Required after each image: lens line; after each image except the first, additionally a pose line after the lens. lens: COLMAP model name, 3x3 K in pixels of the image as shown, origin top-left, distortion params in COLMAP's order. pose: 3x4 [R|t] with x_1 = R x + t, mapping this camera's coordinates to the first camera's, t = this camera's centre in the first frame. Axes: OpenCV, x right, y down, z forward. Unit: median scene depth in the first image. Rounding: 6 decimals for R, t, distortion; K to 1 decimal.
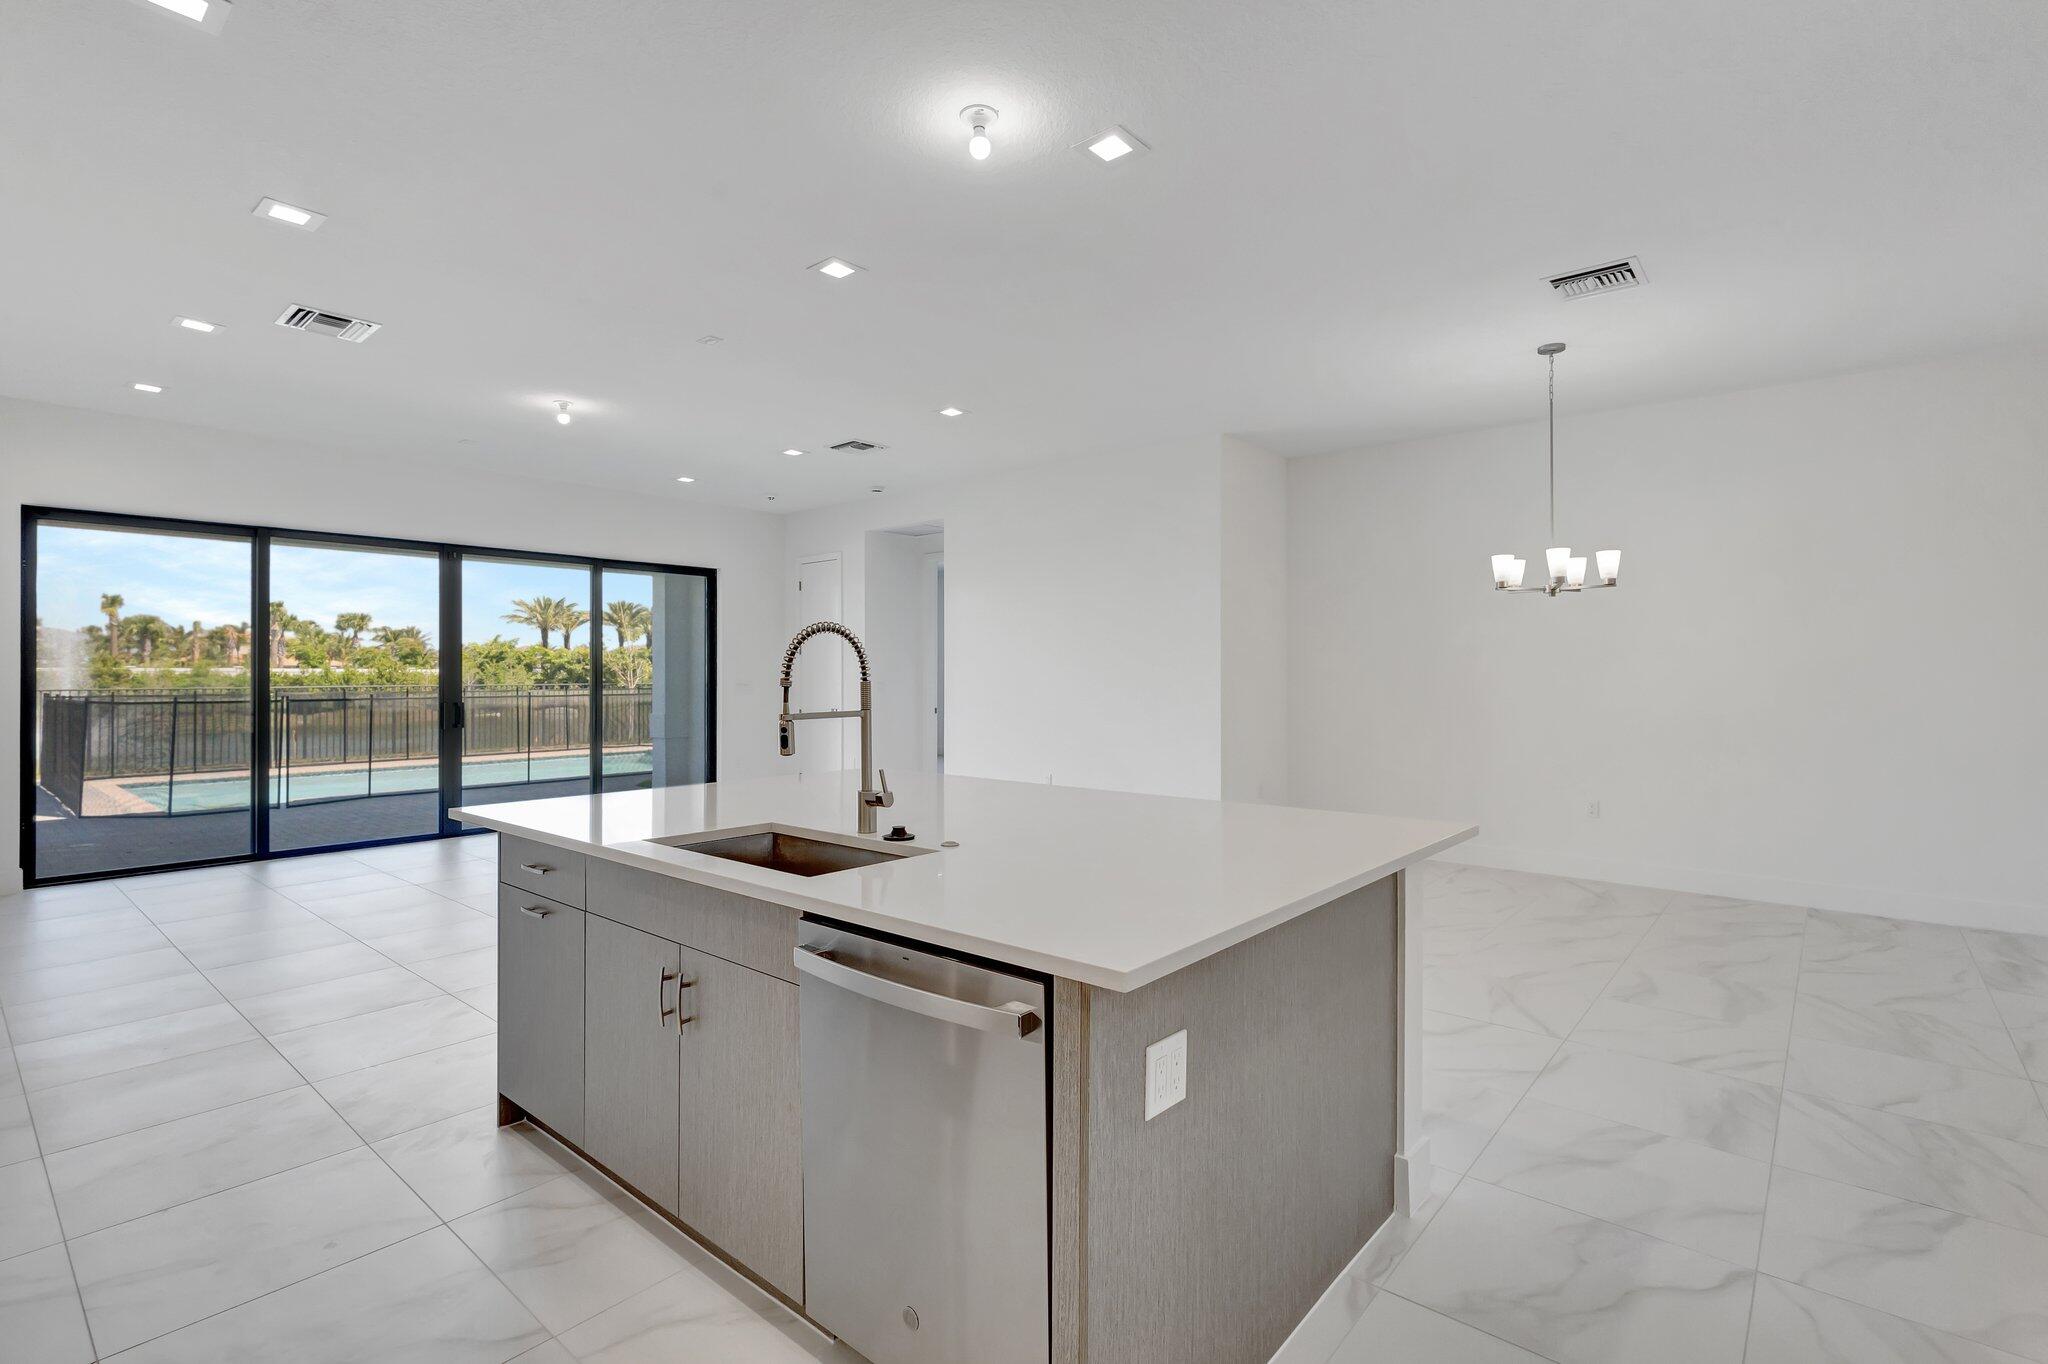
lens RADIAL K [[941.8, 0, 1042.8], [0, 941.8, 673.3], [0, 0, 1]] dist [0.003059, 0.000318]
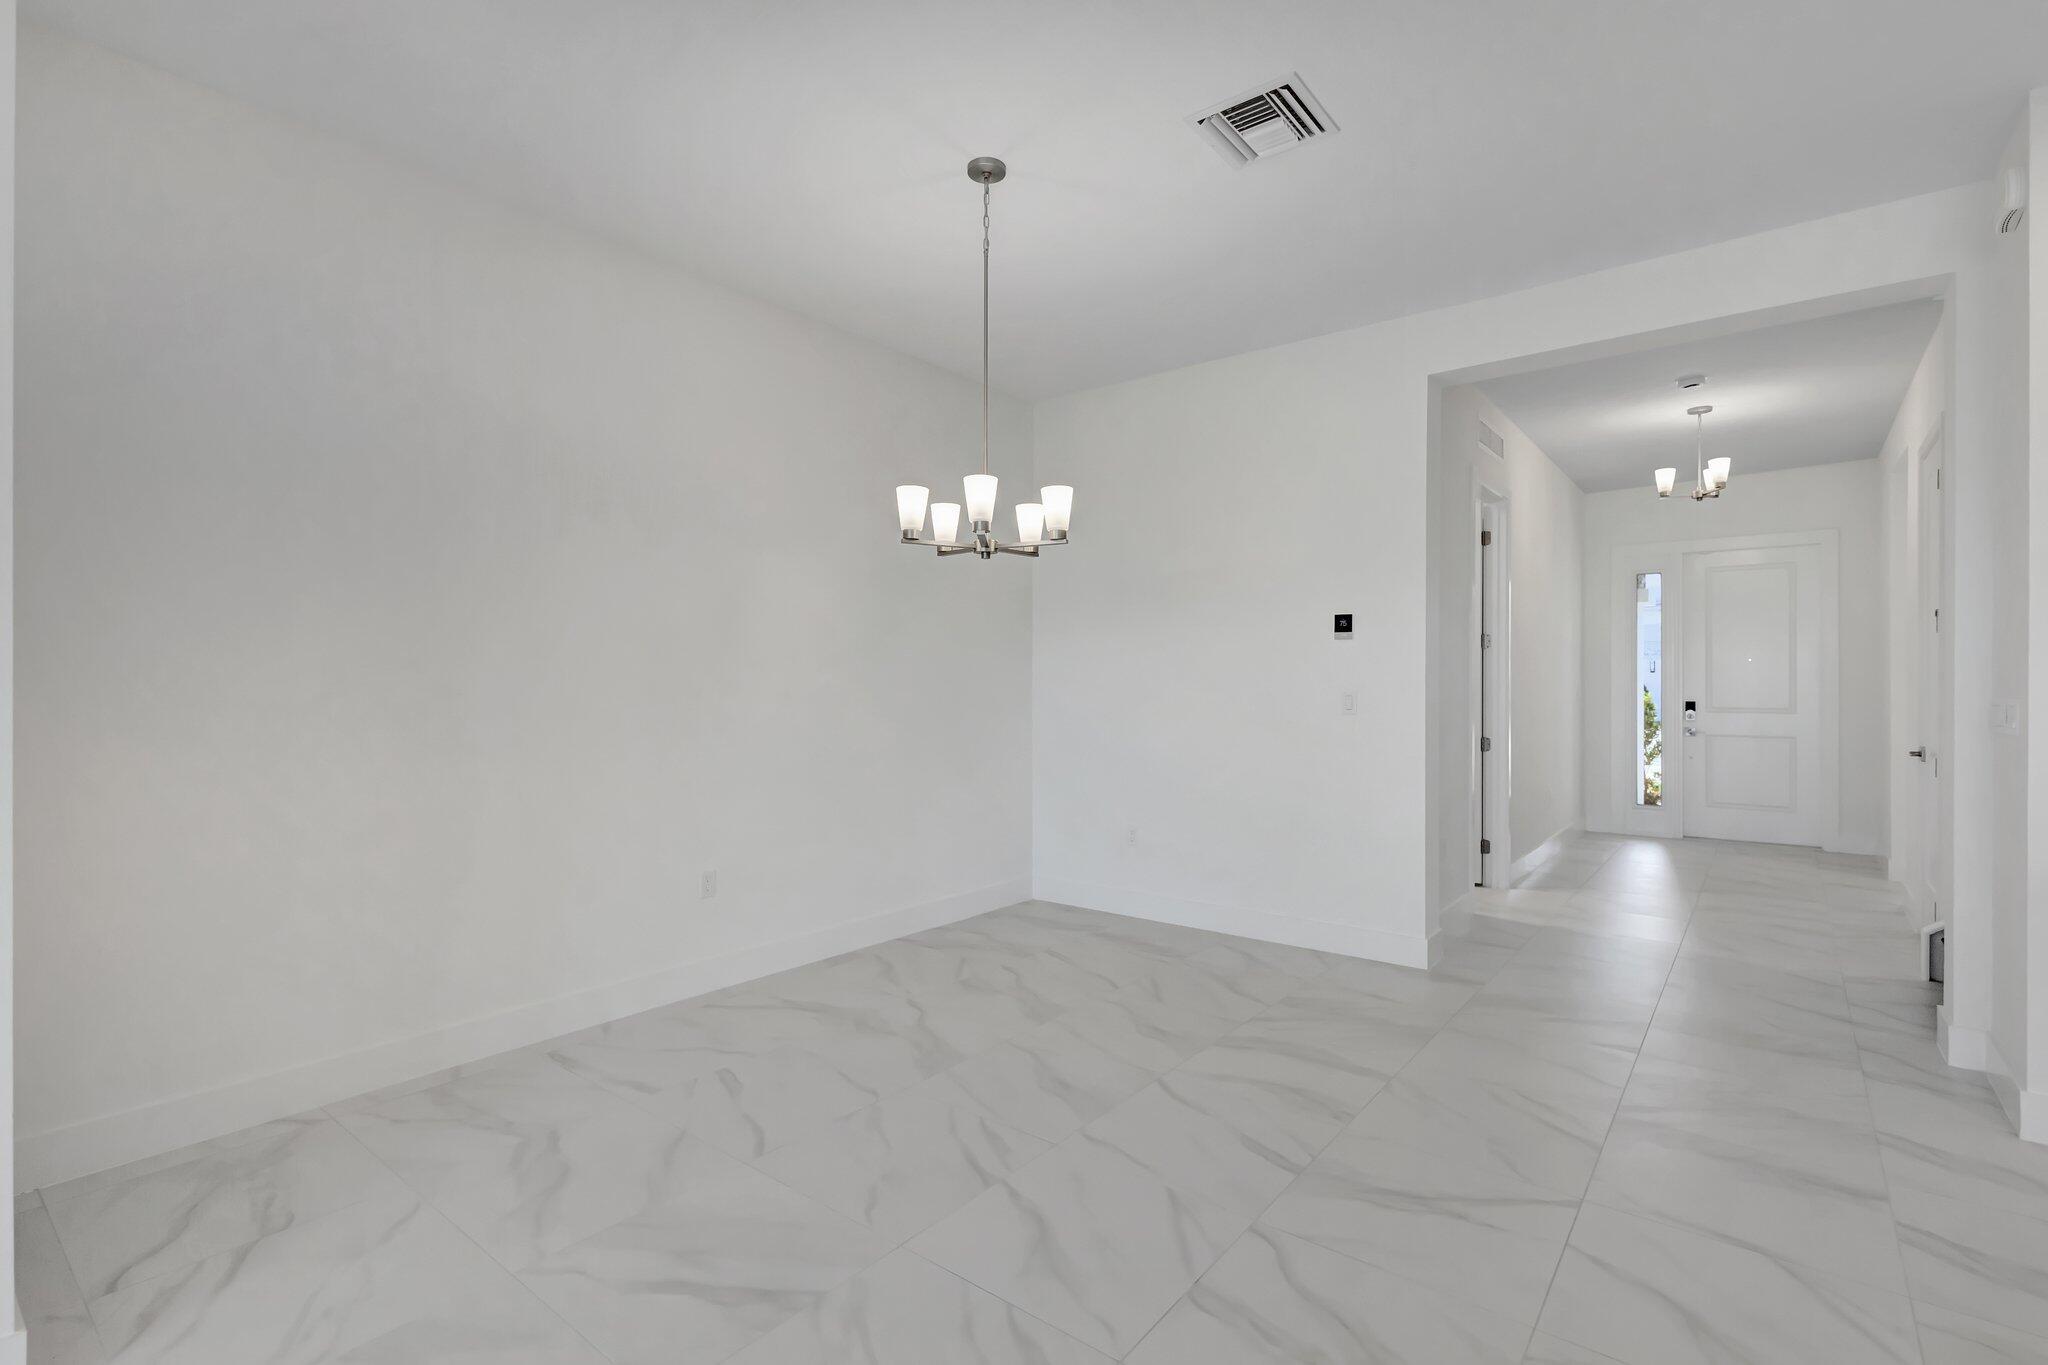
lens RADIAL K [[941.8, 0, 1027.1], [0, 941.8, 683.5], [0, 0, 1]] dist [0.003059, 0.000318]
pose [[-0.010206, -0.003866, 0.999940, -0.101289], [-0.001733, 0.999991, 0.003848, 0.000553], [-0.999946, -0.001693, -0.010212, 0.983188]]
